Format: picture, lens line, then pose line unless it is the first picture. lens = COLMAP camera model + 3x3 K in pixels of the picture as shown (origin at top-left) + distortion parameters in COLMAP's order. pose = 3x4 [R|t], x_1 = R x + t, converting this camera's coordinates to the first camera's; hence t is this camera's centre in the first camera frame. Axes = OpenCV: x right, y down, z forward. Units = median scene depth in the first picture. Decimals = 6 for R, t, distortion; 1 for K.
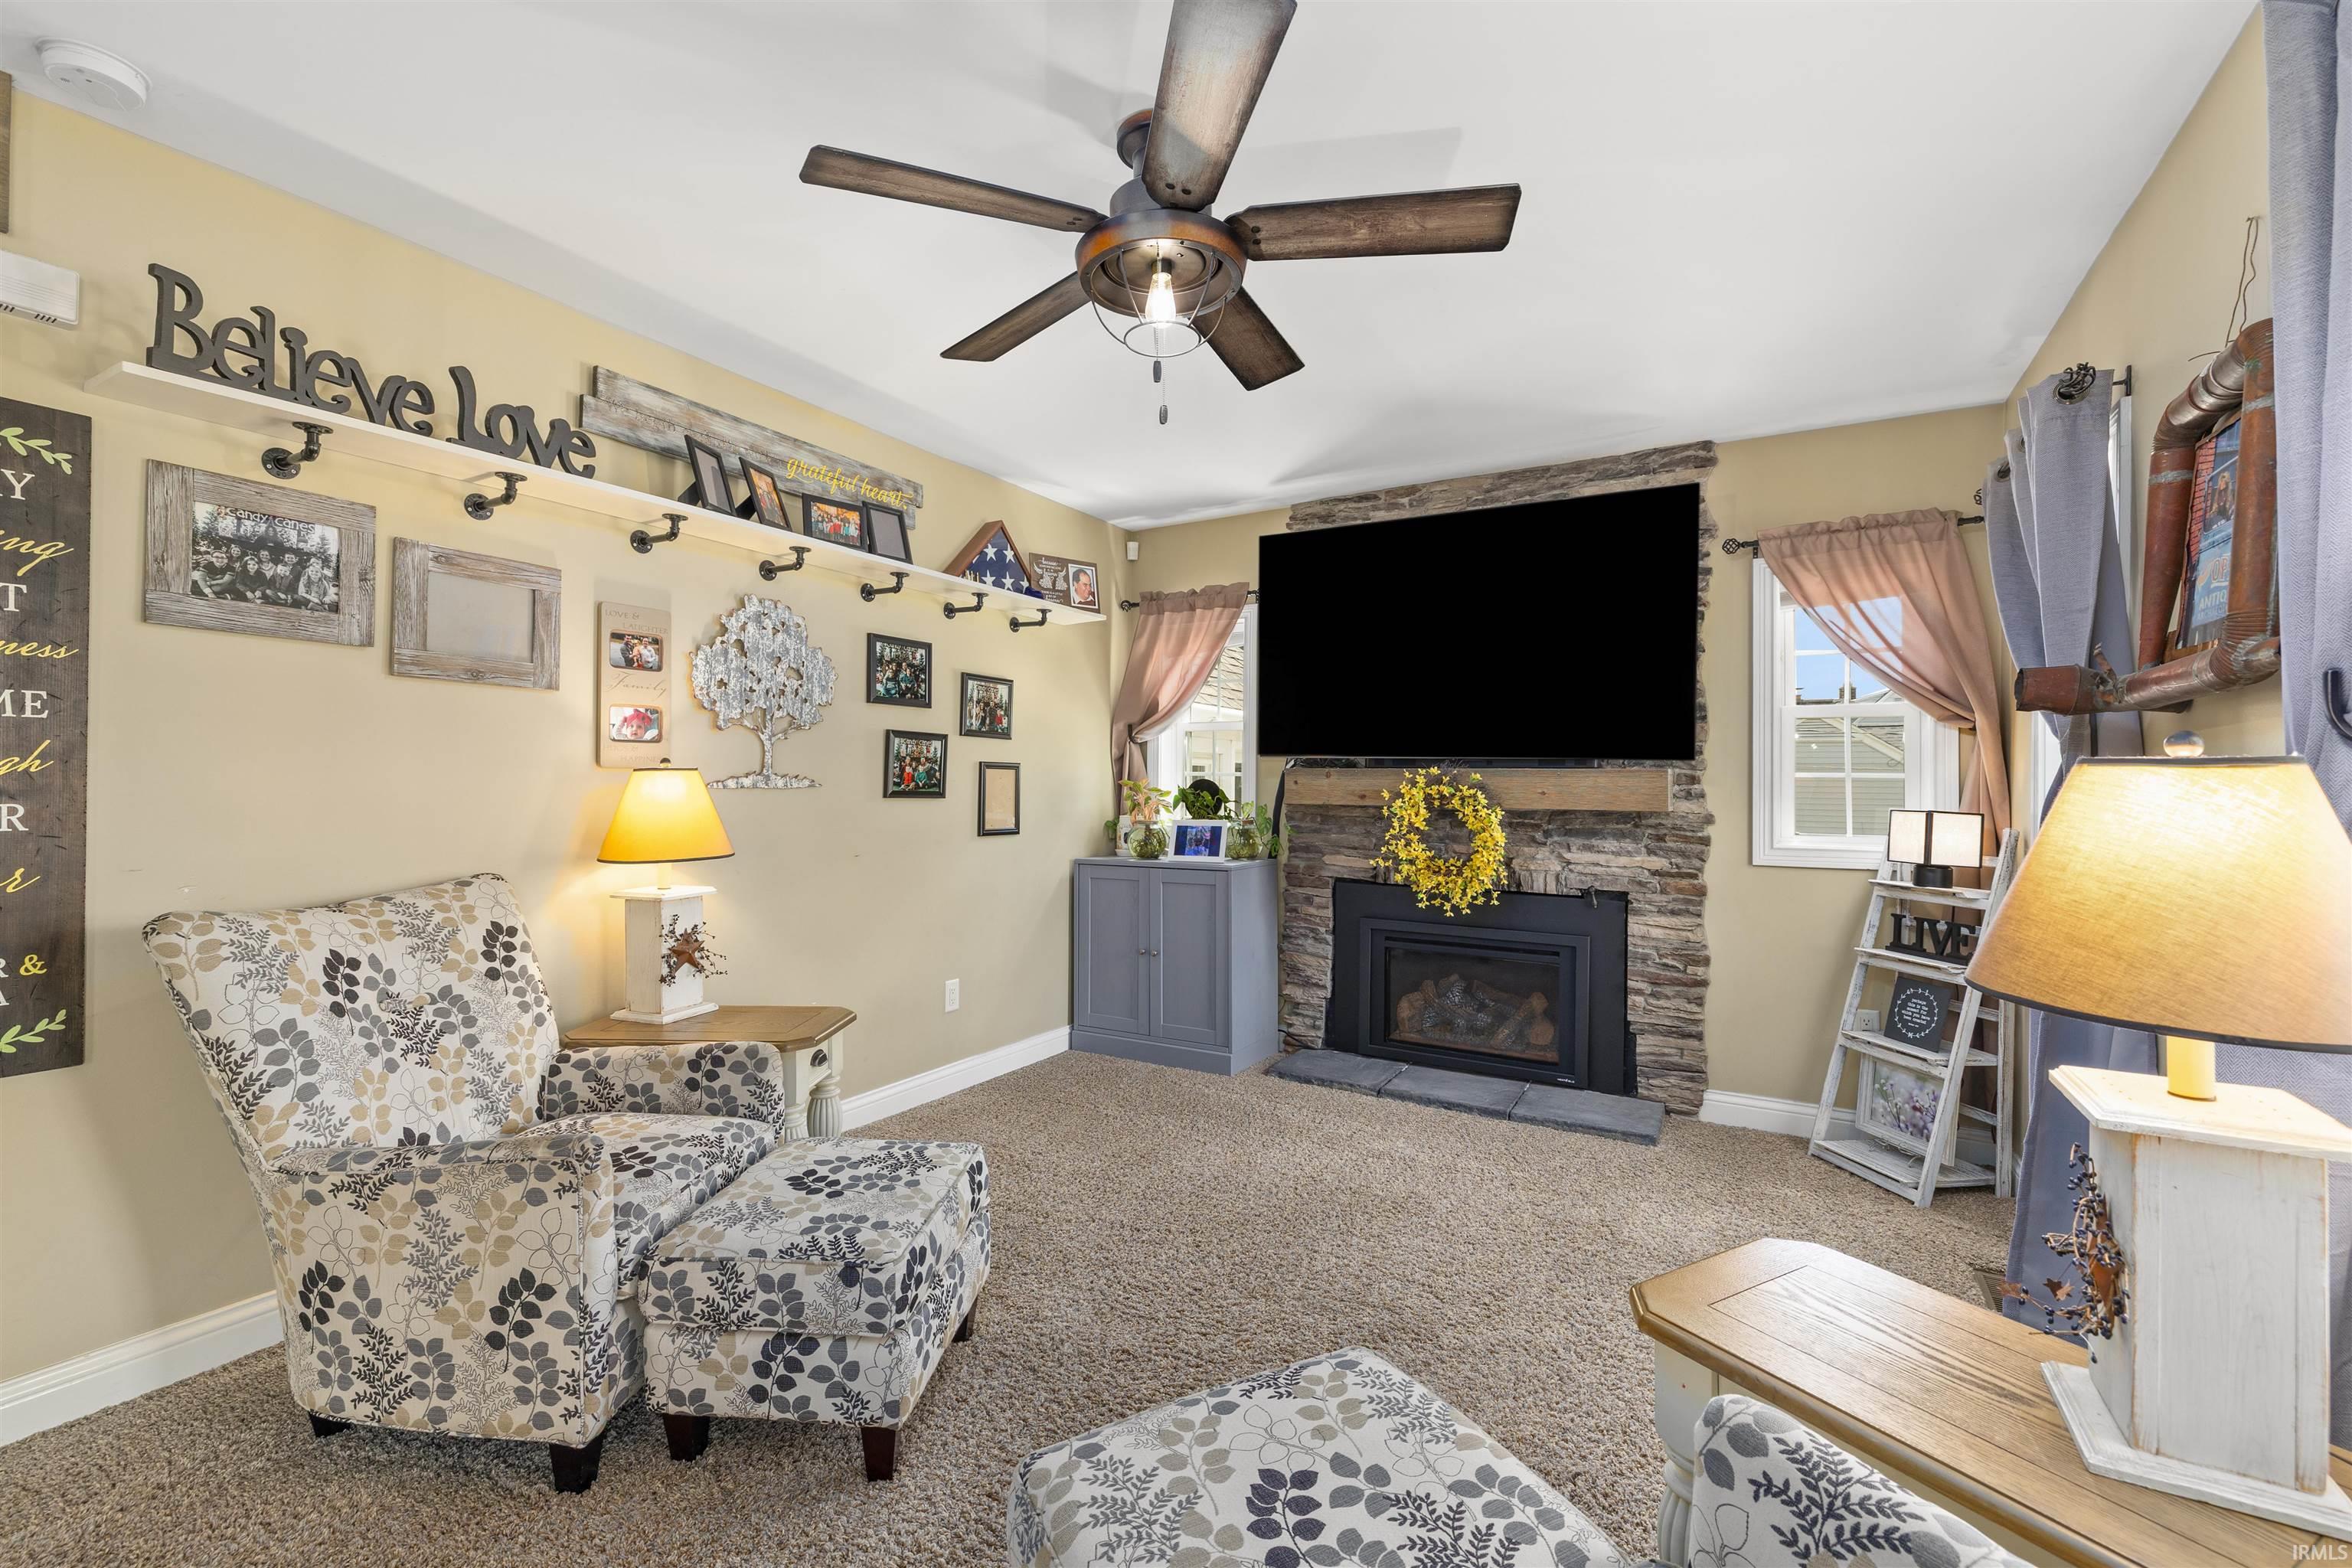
lens RADIAL K [[1014.7, 0, 1159.3], [0, 1014.7, 773.2], [0, 0, 1]] dist [0.001657, -0.000862]
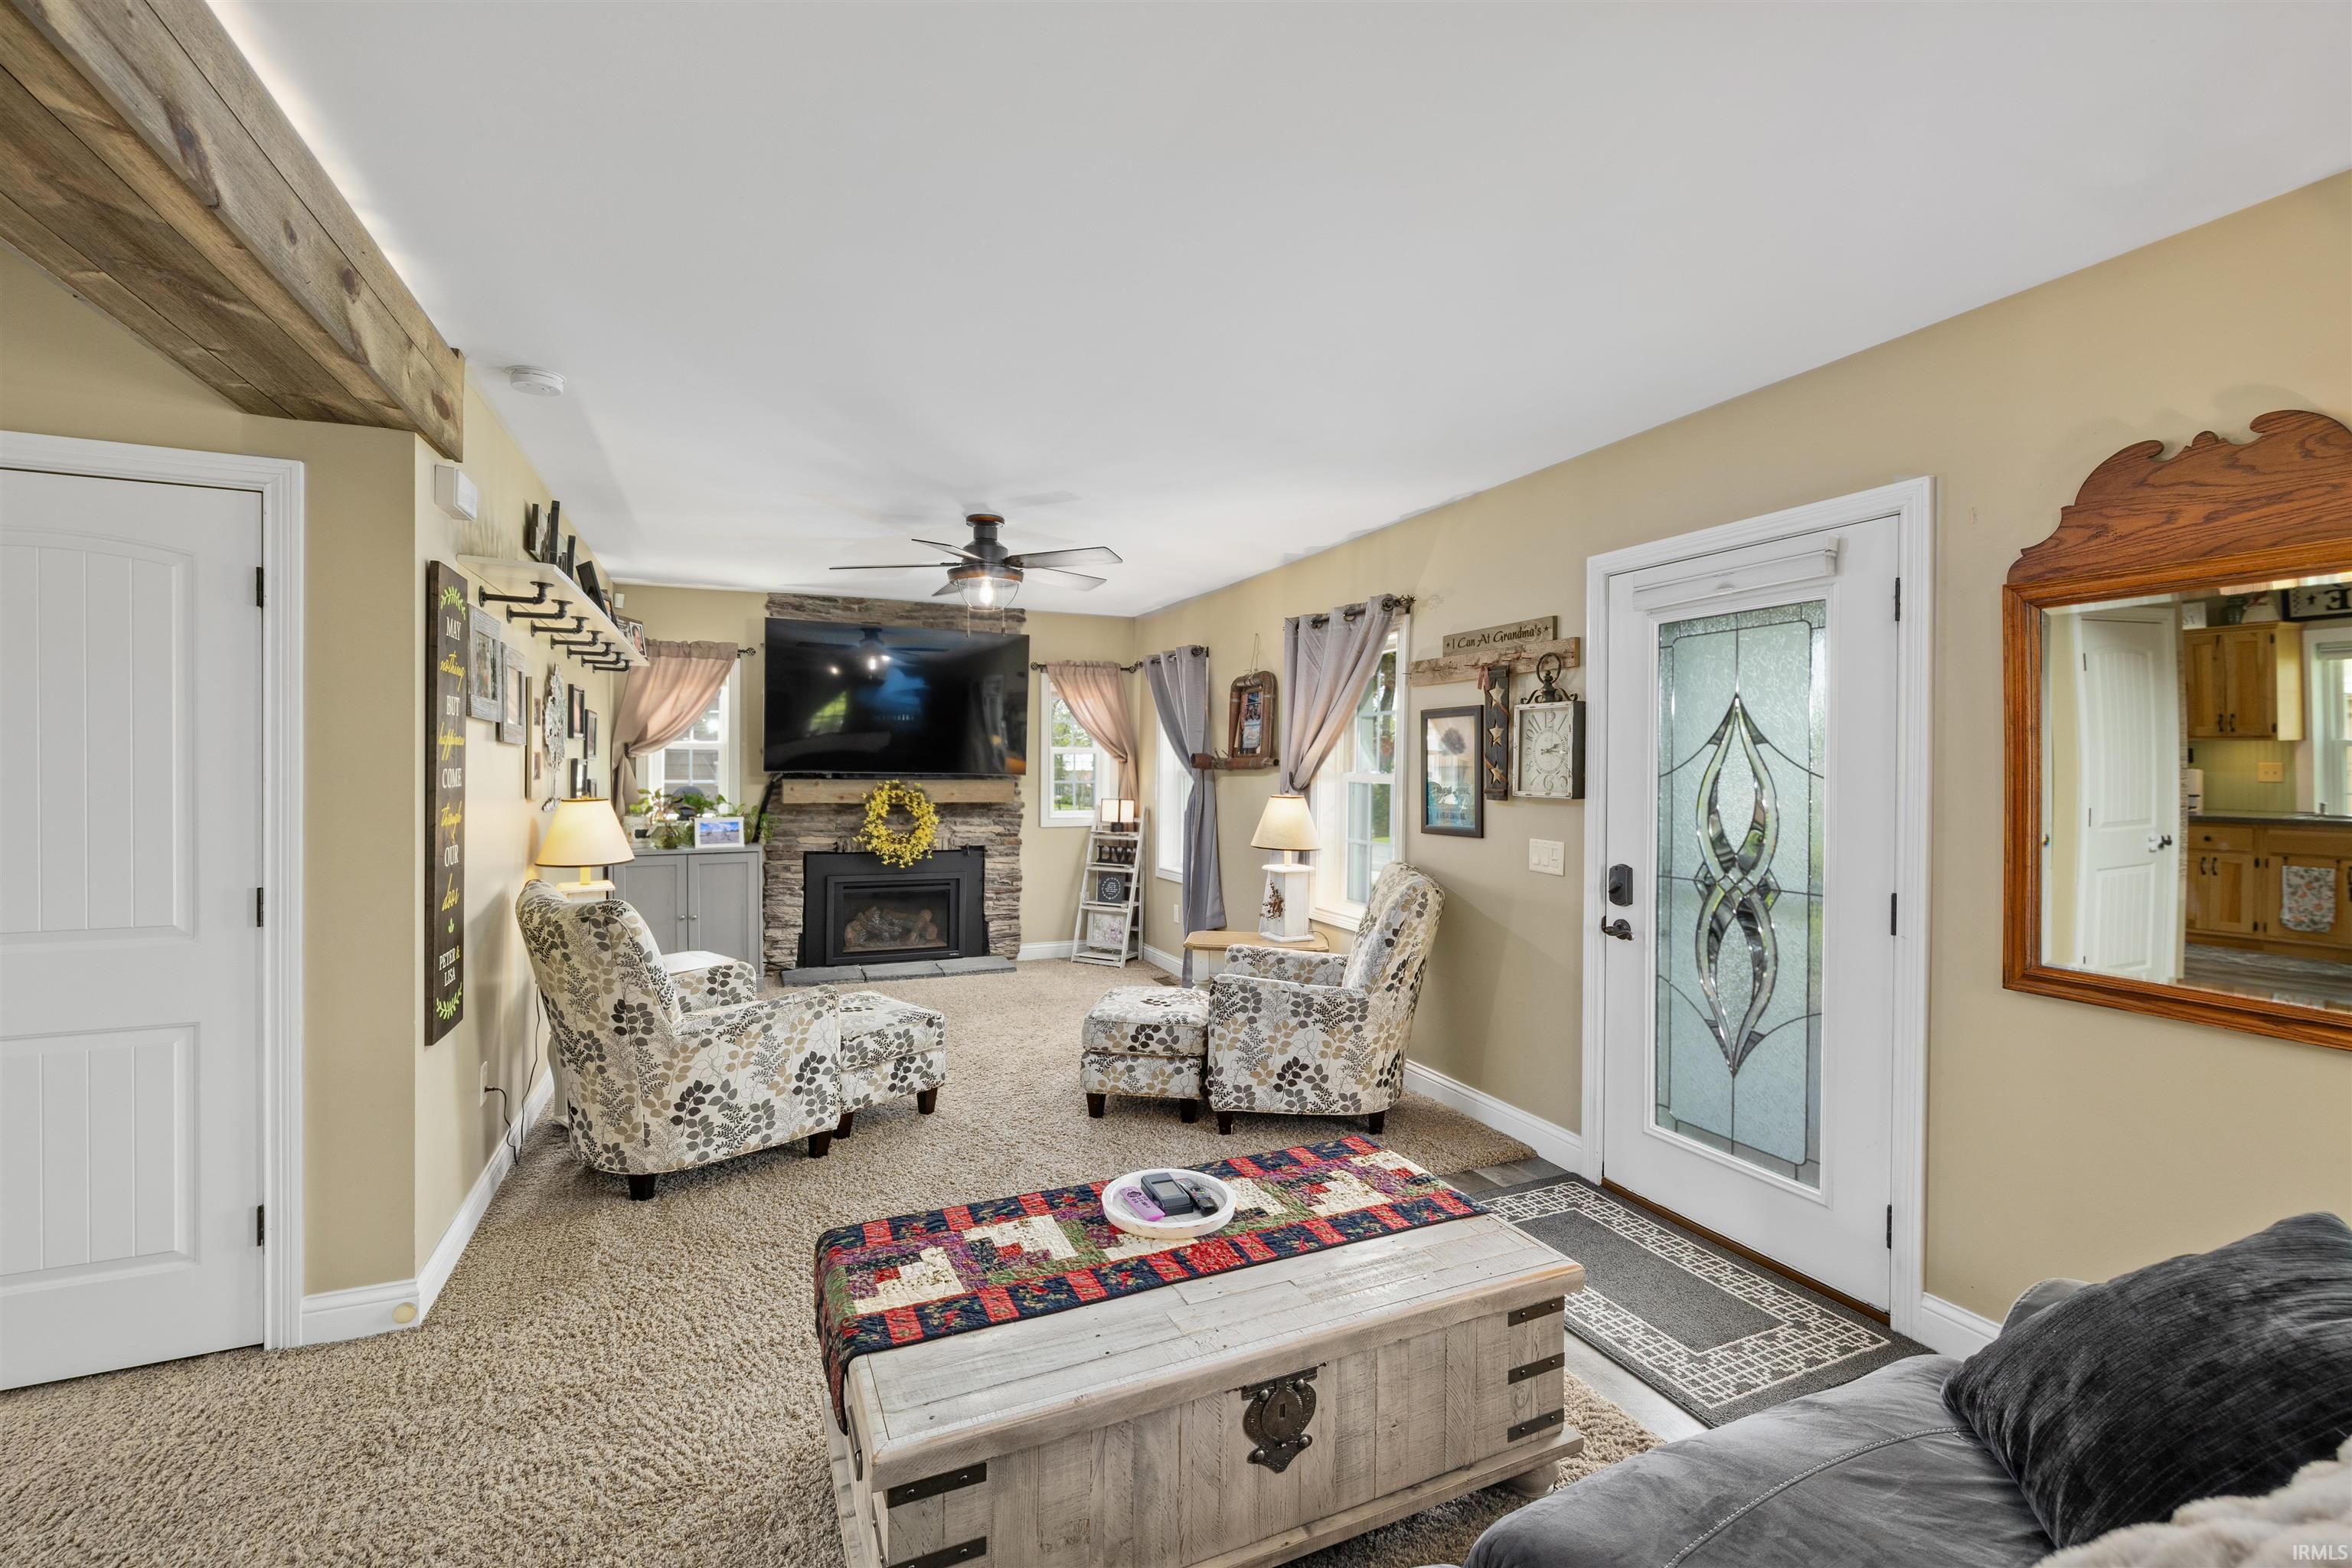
lens RADIAL K [[1014.7, 0, 1187.4], [0, 1014.7, 779.0], [0, 0, 1]] dist [0.001657, -0.000862]
pose [[0.573697, -0.014834, 0.818934, -0.828172], [-0.011770, 0.999583, 0.026351, -0.056544], [-0.818983, -0.024756, 0.573283, -0.350739]]
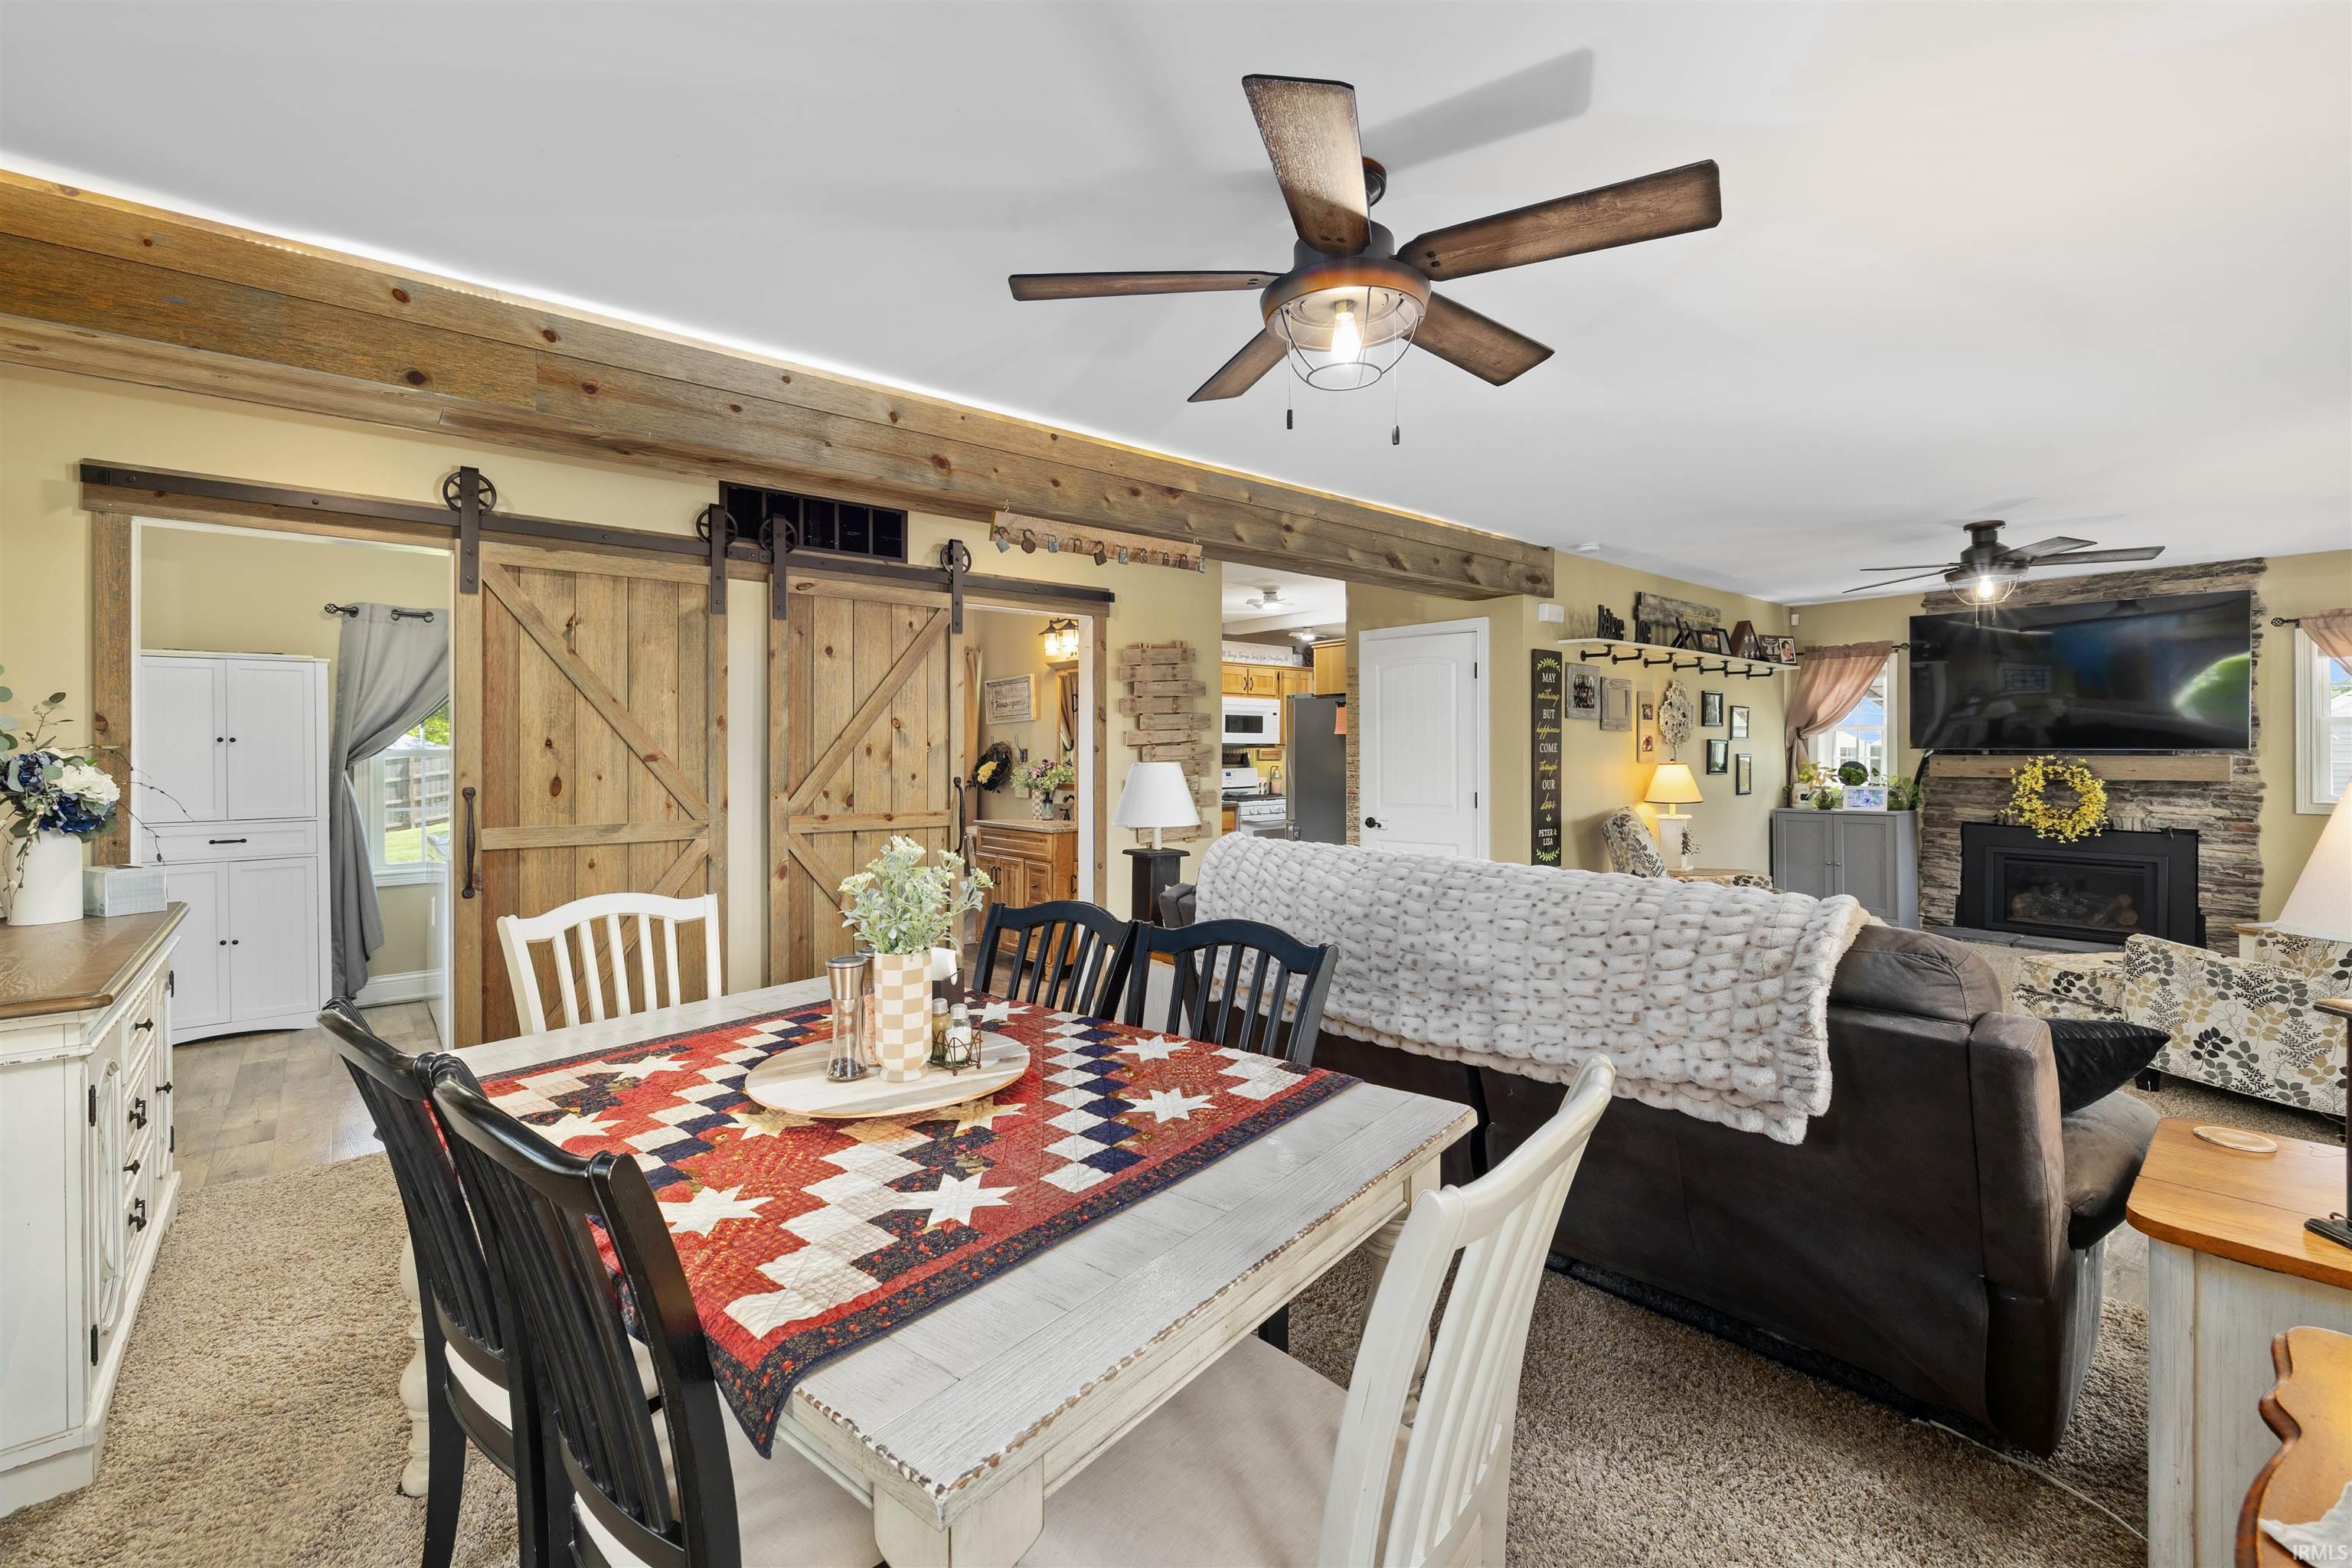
lens RADIAL K [[1014.7, 0, 1145.1], [0, 1014.7, 748.4], [0, 0, 1]] dist [0.001657, -0.000862]
pose [[0.943963, -0.010821, -0.329875, -0.610257], [0.013653, 0.999887, 0.006271, -0.049623], [0.329770, -0.010424, 0.944004, -1.125692]]
